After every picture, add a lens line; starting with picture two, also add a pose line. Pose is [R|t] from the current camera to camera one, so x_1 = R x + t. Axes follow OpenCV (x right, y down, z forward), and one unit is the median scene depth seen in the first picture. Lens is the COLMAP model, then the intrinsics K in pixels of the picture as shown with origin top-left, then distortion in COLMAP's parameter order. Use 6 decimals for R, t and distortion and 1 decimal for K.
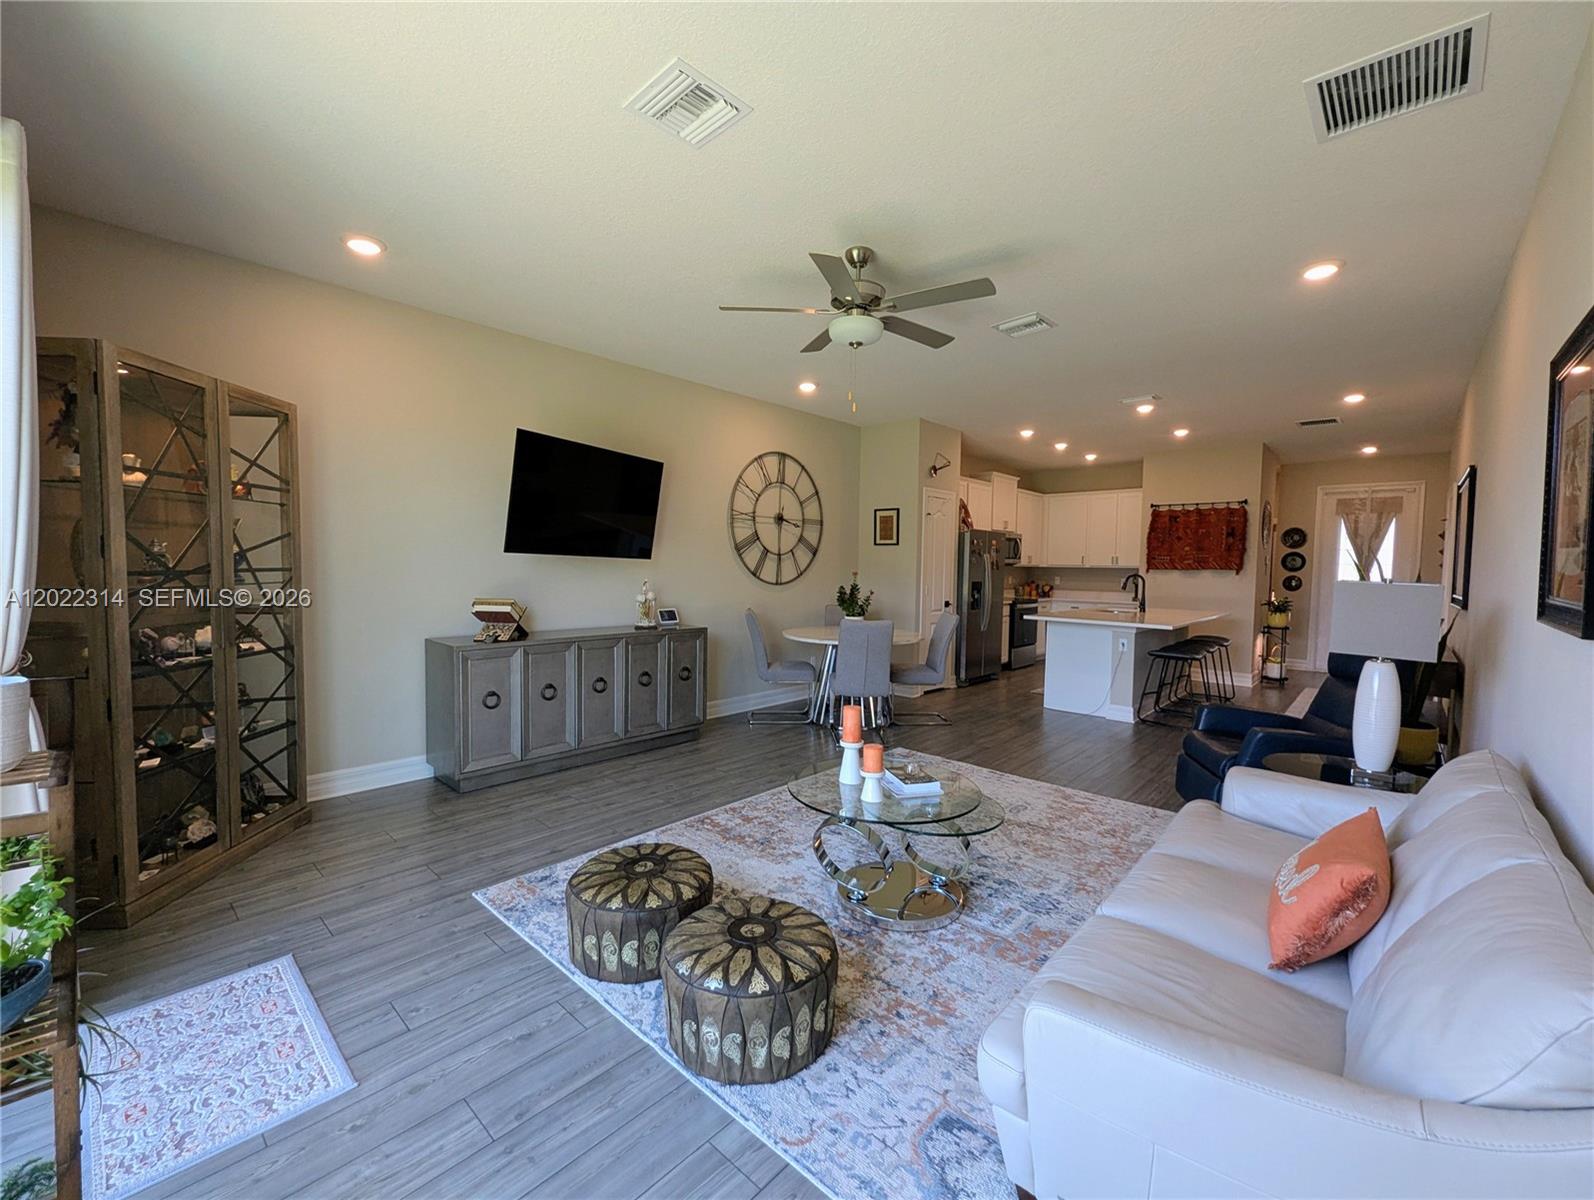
lens RADIAL K [[663.7, 0, 799.3], [0, 663.7, 595.5], [0, 0, 1]] dist [0.000742, -0.000531]
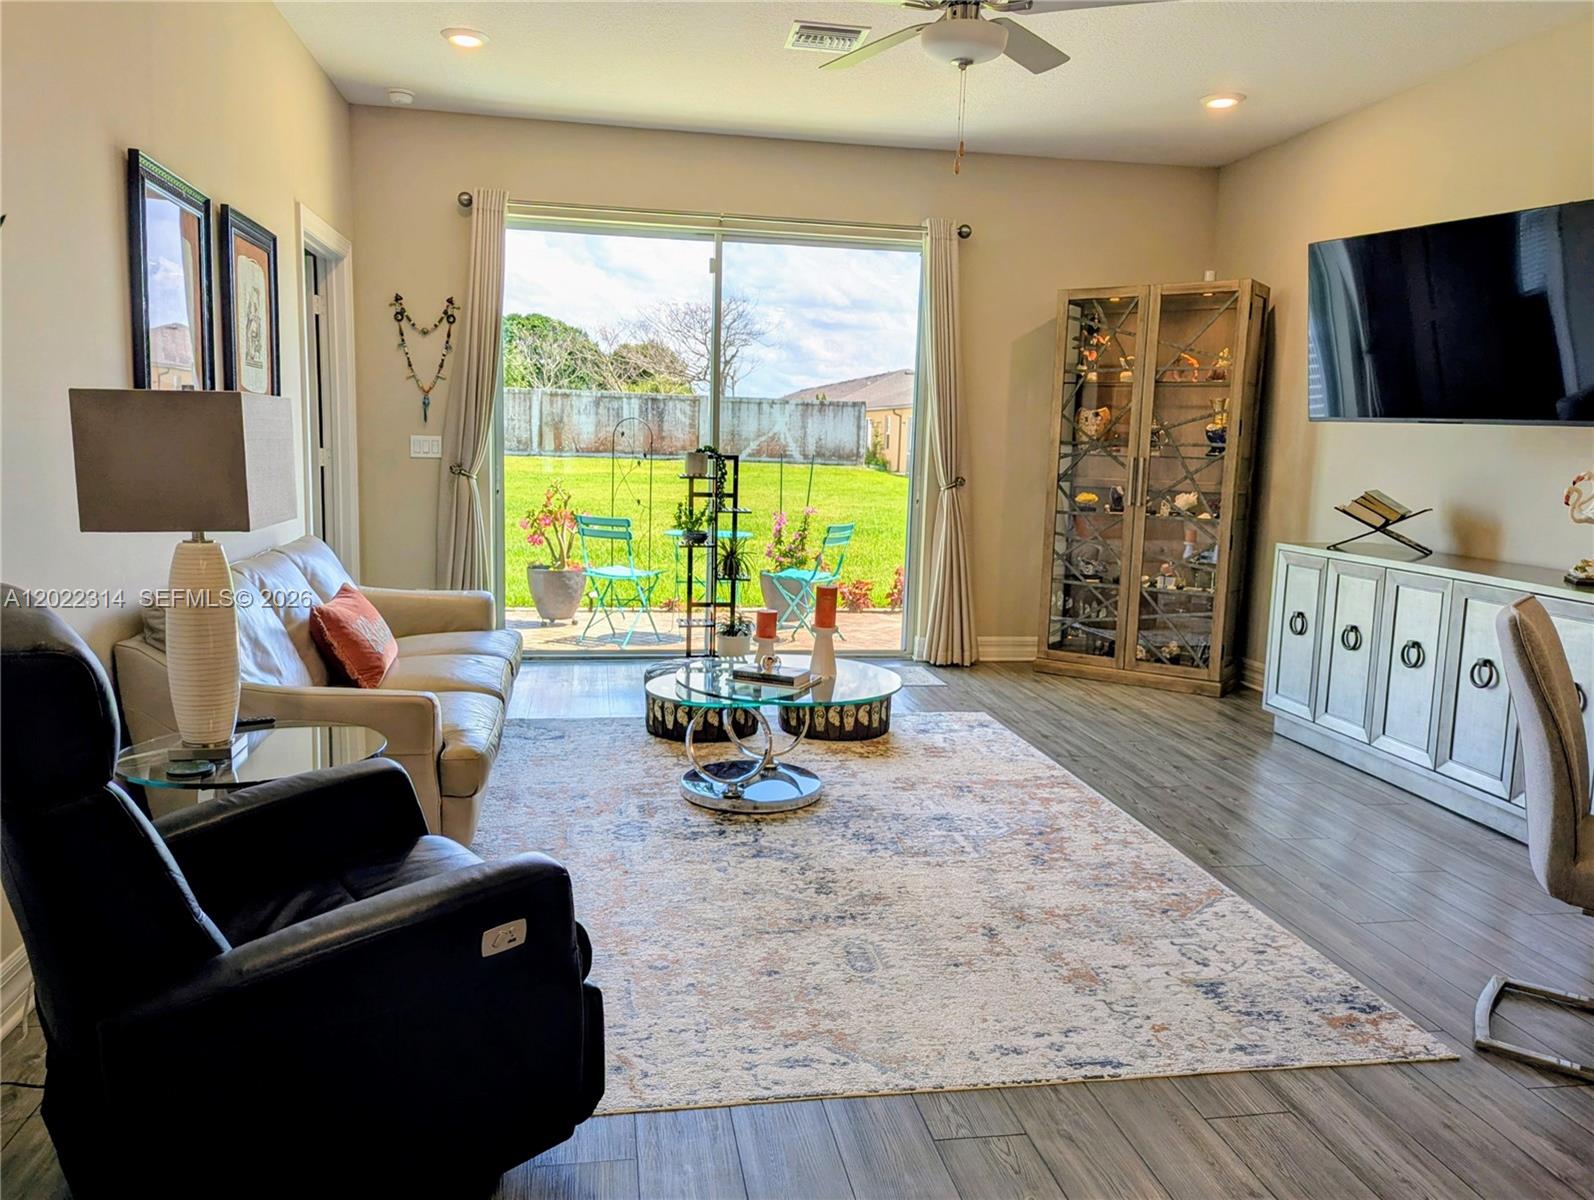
lens RADIAL K [[1148.0, 0, 786.9], [0, 1148.0, 596.5], [0, 0, 1]] dist [0.008801, 0.000689]
pose [[-0.619025, 0.071235, -0.782134, 0.584595], [-0.077393, 0.985498, 0.151010, -0.015438], [0.781549, 0.154011, -0.604535, 0.865536]]
